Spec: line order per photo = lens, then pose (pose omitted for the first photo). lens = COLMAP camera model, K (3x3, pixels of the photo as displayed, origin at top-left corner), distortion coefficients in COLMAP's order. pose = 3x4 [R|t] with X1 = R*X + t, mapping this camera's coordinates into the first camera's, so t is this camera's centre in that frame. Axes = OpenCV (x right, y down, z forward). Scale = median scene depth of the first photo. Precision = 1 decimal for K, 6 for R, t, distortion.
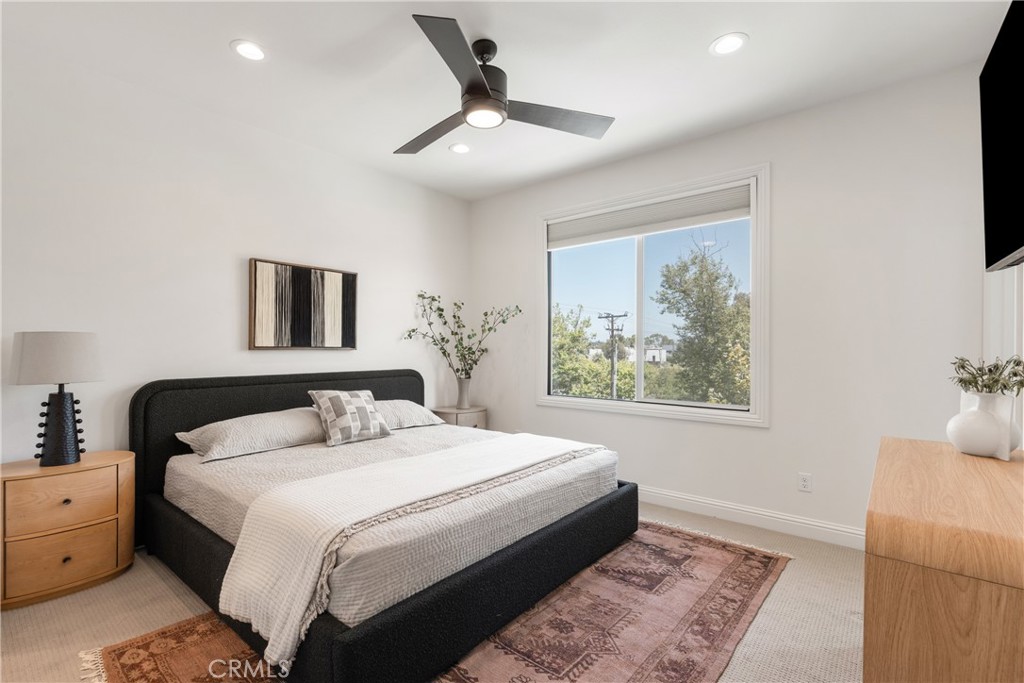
lens RADIAL K [[468.5, 0, 495.2], [0, 468.5, 350.0], [0, 0, 1]] dist [-0.005643, 0.001709]
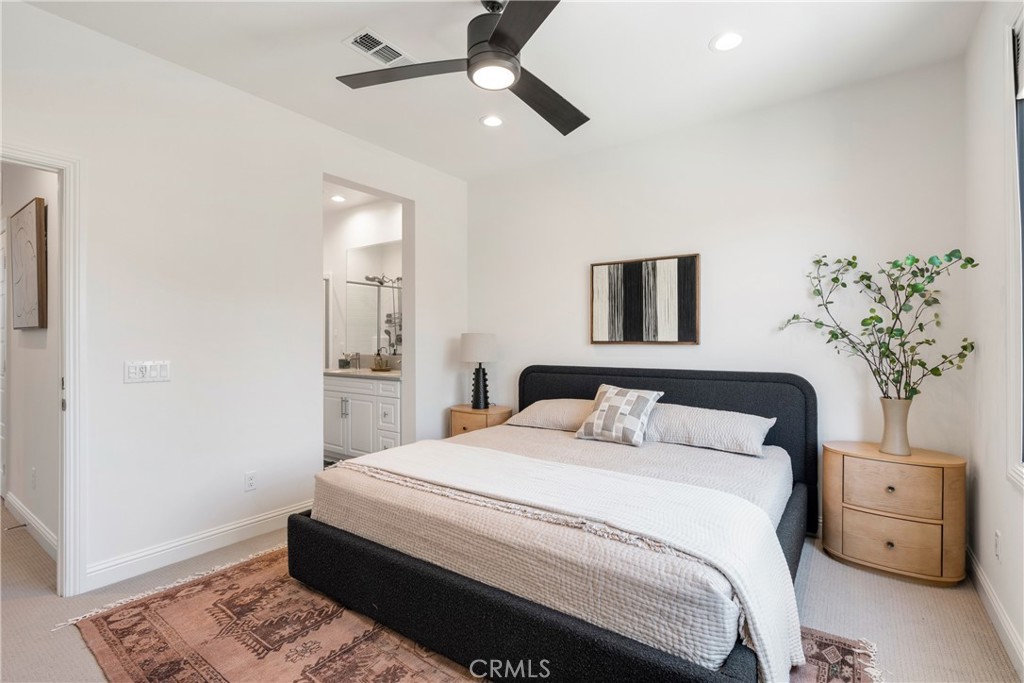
lens RADIAL K [[468.5, 0, 510.5], [0, 468.5, 341.7], [0, 0, 1]] dist [-0.005643, 0.001709]
pose [[0.090066, -0.001359, -0.995935, 0.864579], [-0.004406, 0.999989, -0.001763, -0.004695], [0.995926, 0.004546, 0.090059, 0.991638]]
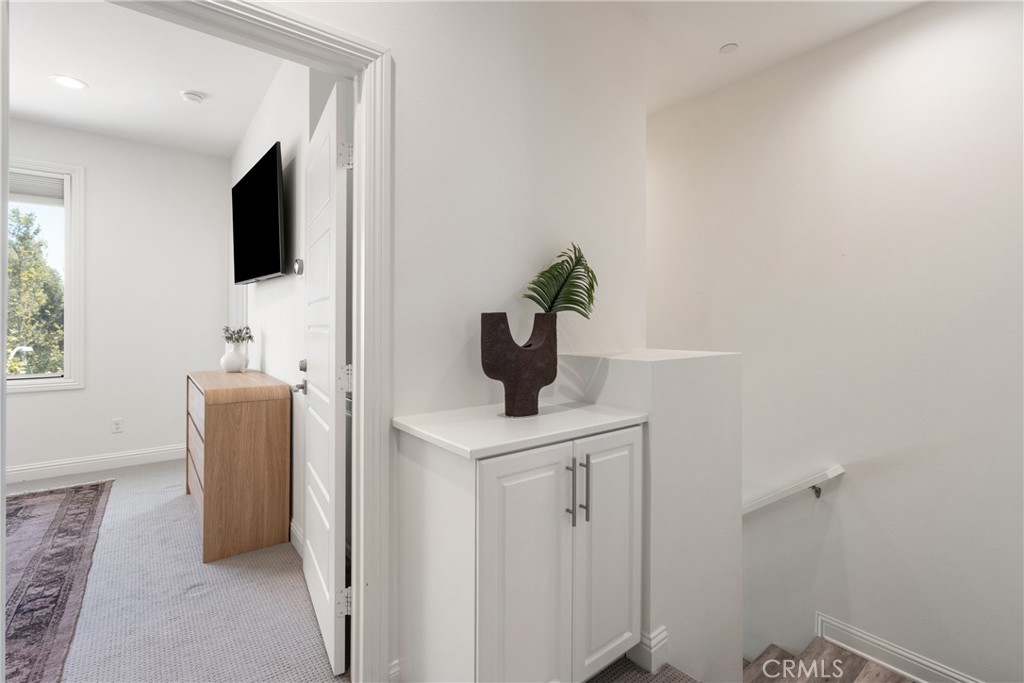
lens RADIAL K [[468.5, 0, 518.5], [0, 468.5, 322.3], [0, 0, 1]] dist [-0.005643, 0.001709]
pose [[0.180635, 0.000833, 0.983550, -0.369875], [0.003614, 0.999992, -0.001511, 0.002694], [-0.983544, 0.003827, 0.180630, -0.297043]]
